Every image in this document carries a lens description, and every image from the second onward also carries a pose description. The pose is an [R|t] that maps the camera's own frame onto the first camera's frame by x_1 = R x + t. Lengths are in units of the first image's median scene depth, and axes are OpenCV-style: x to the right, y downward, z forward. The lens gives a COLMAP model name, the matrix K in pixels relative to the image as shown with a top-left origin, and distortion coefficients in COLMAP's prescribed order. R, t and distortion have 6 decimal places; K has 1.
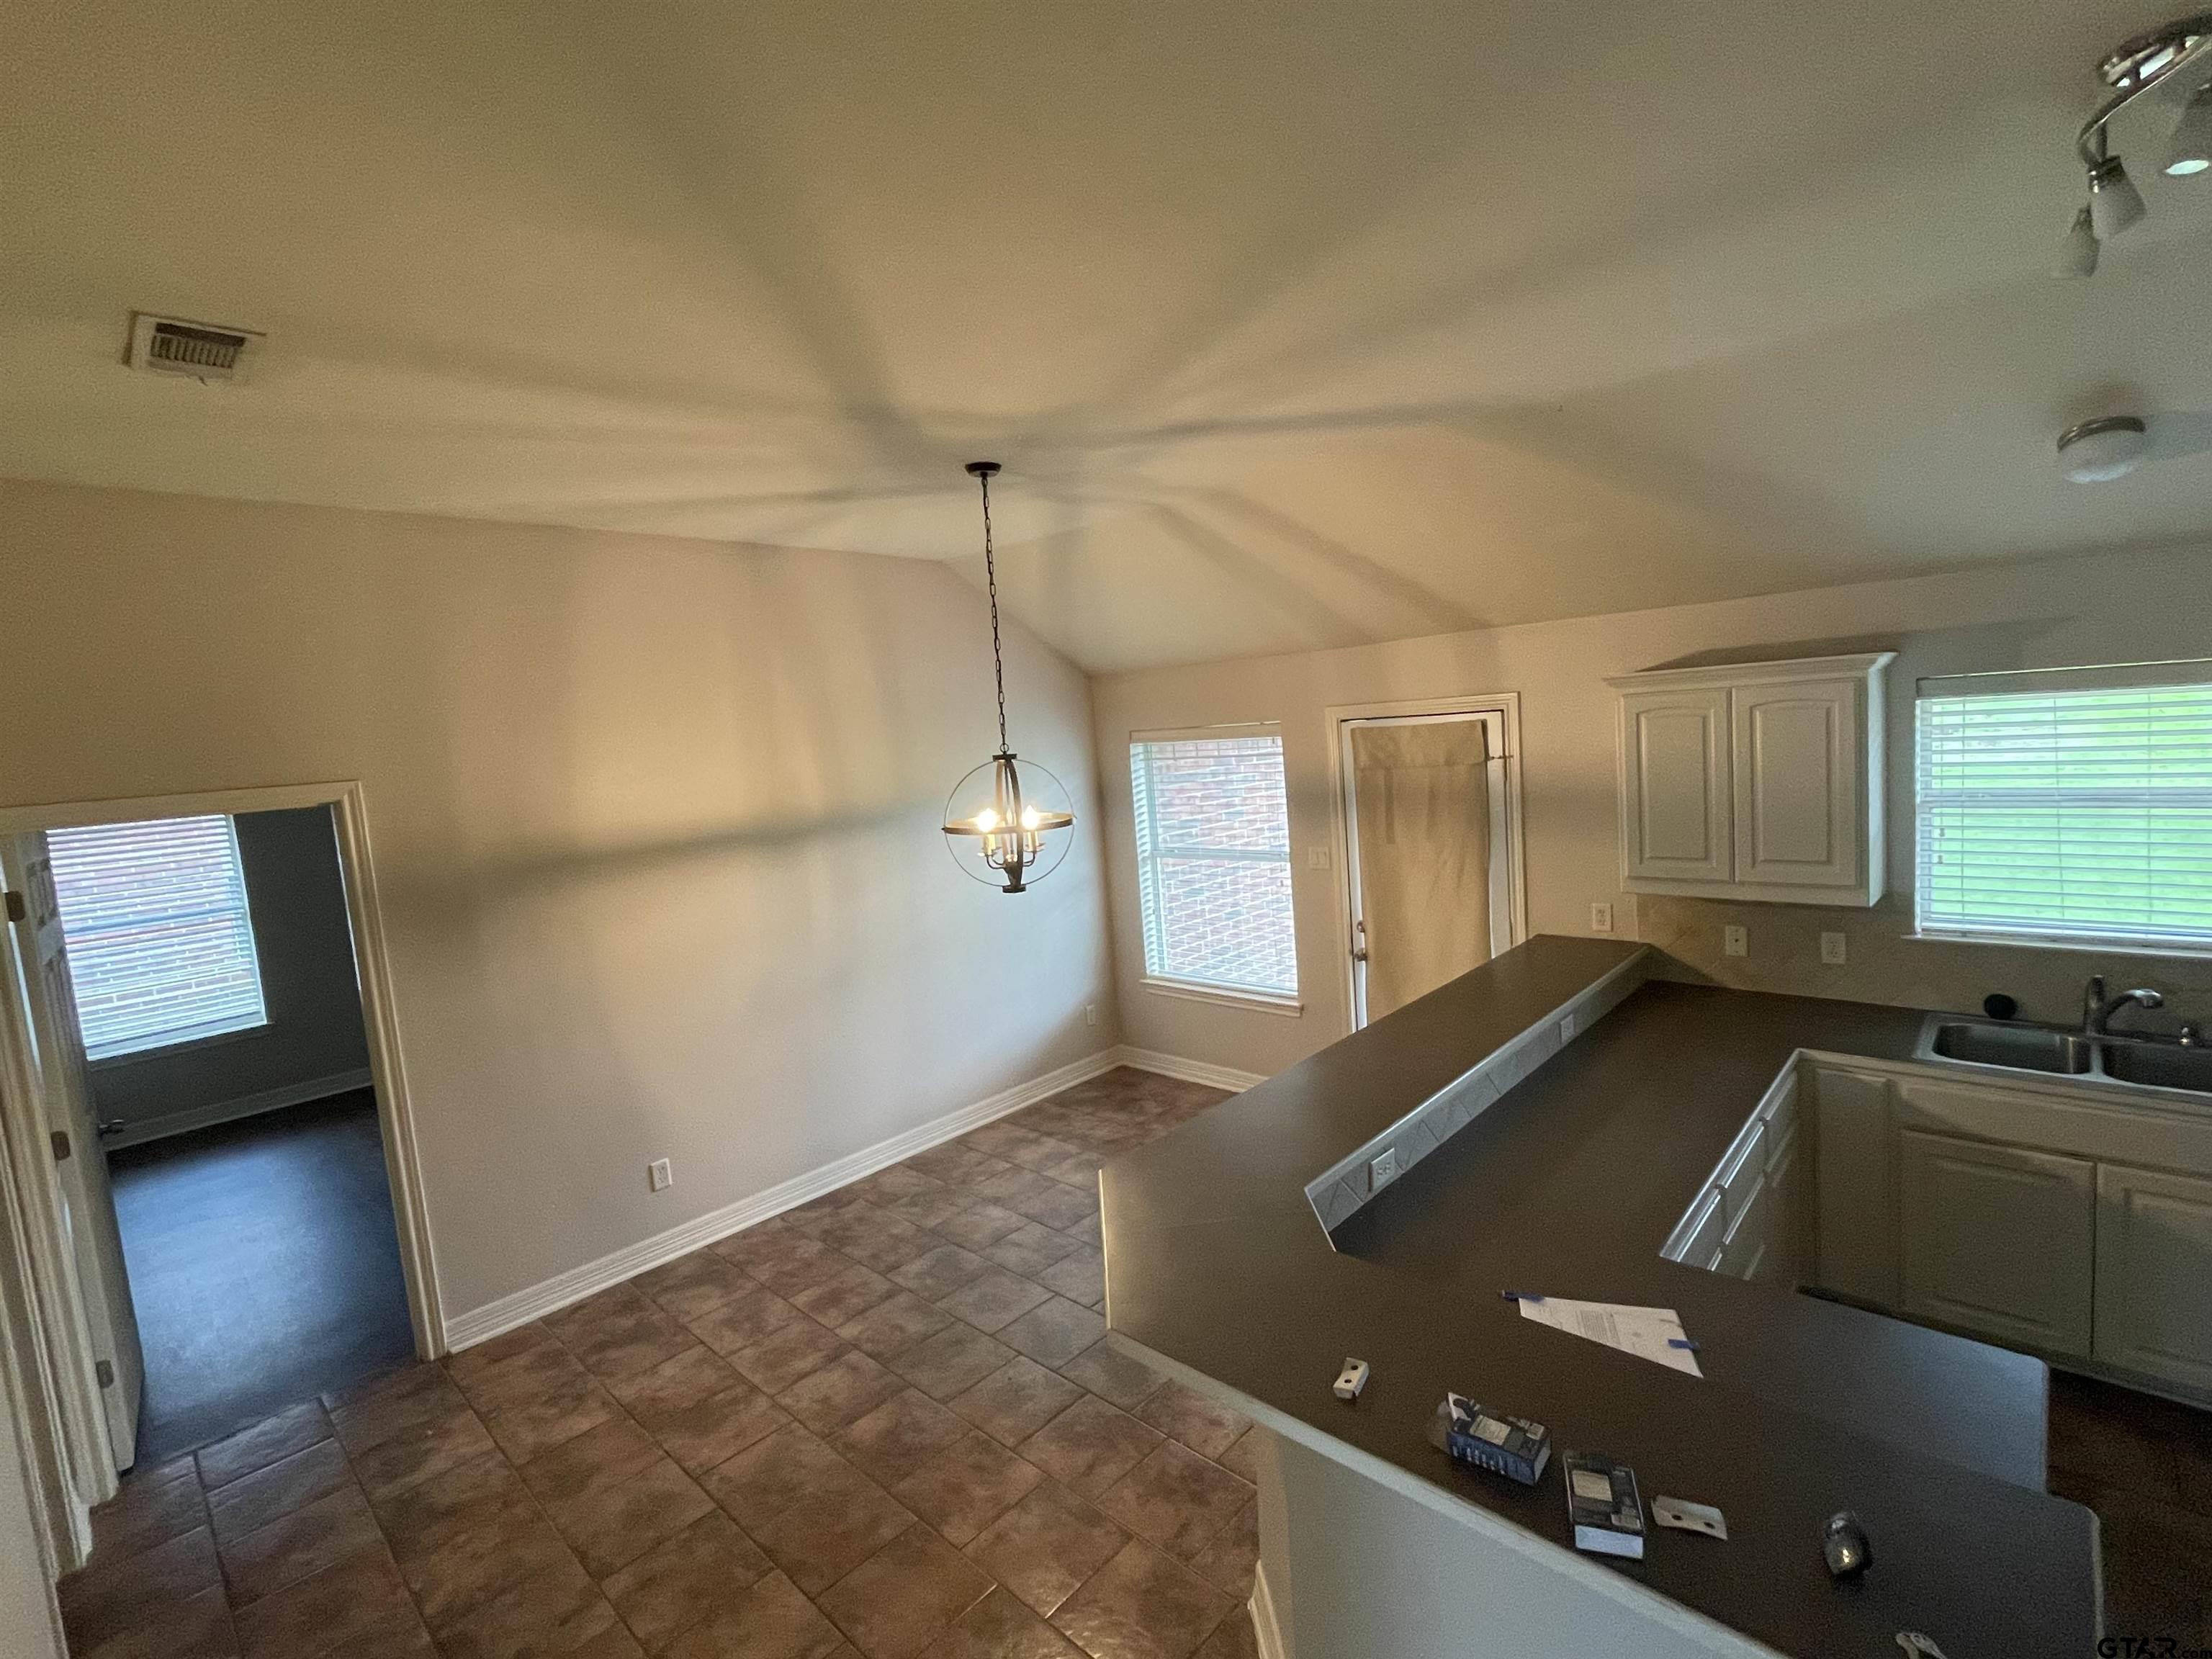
lens RADIAL K [[982.9, 0, 1106.0], [0, 982.9, 829.5], [0, 0, 1]] dist [-0.001557, -0.000245]
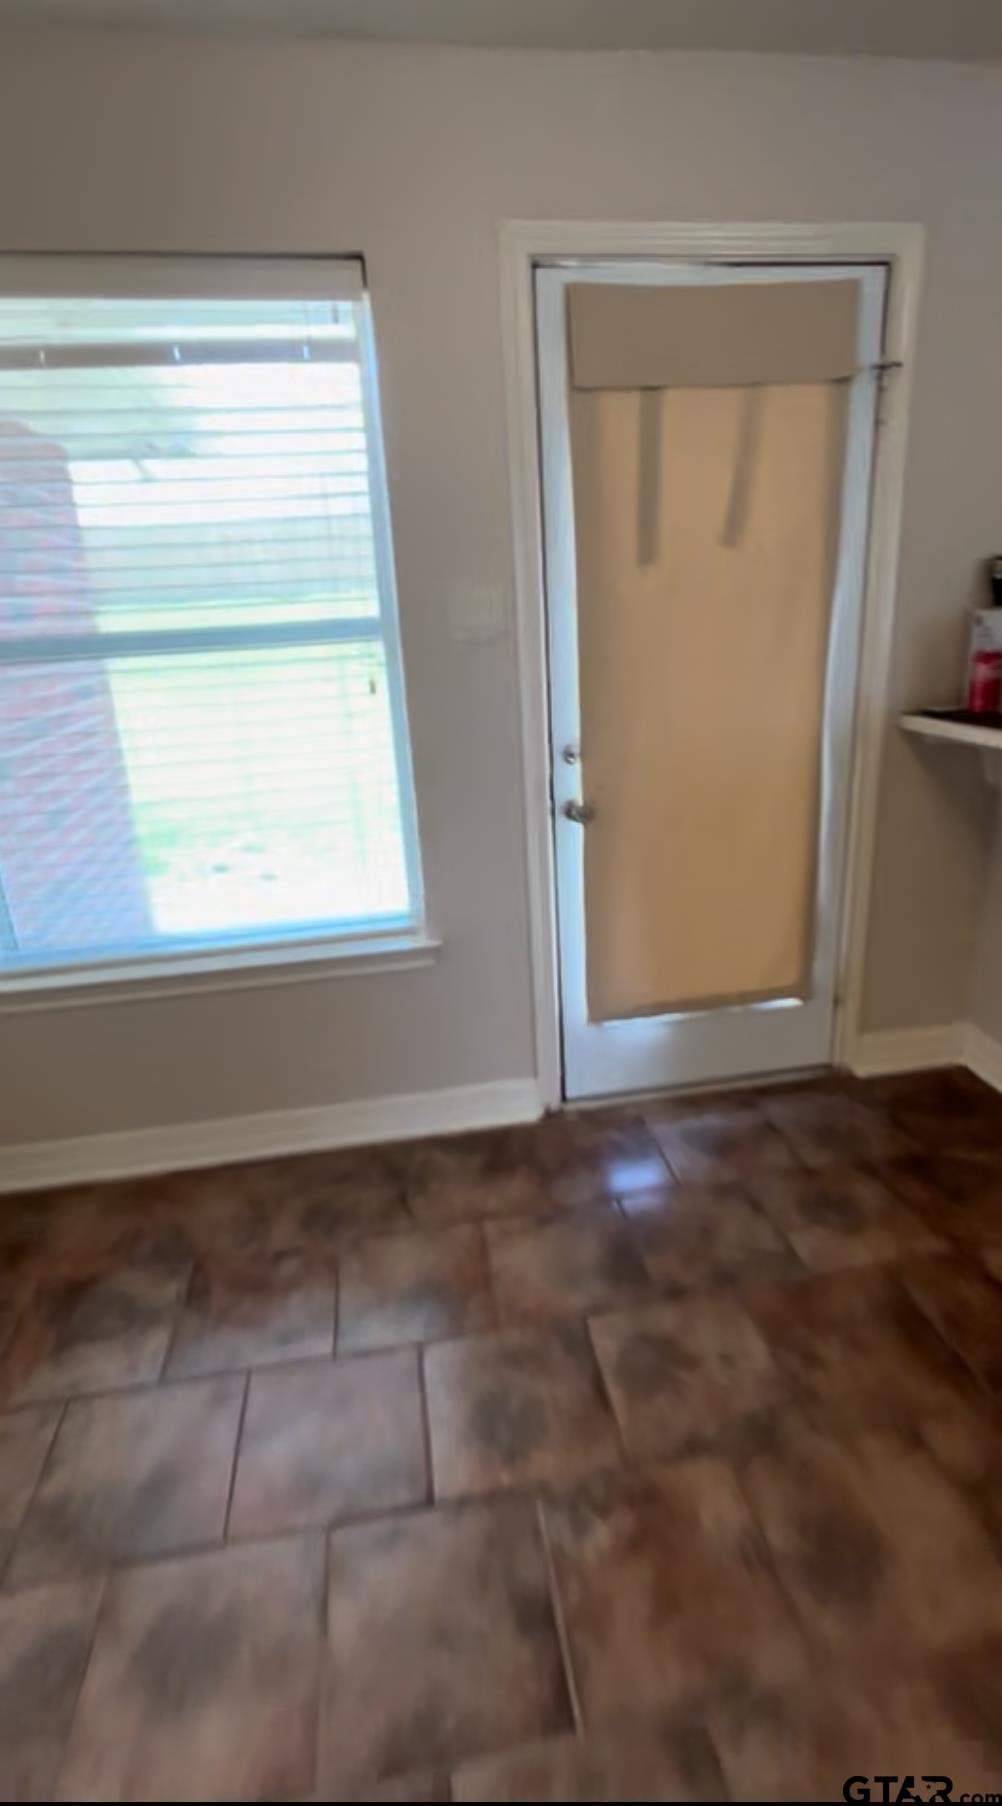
lens RADIAL K [[874.3, 0, 501.0], [0, 874.3, 903.0], [0, 0, 1]] dist [-0.000153, 0.000122]
pose [[0.618910, -0.207974, 0.757428, -0.123077], [0.086566, 0.976495, 0.197391, 0.090828], [-0.780677, -0.056599, 0.622366, 0.827144]]
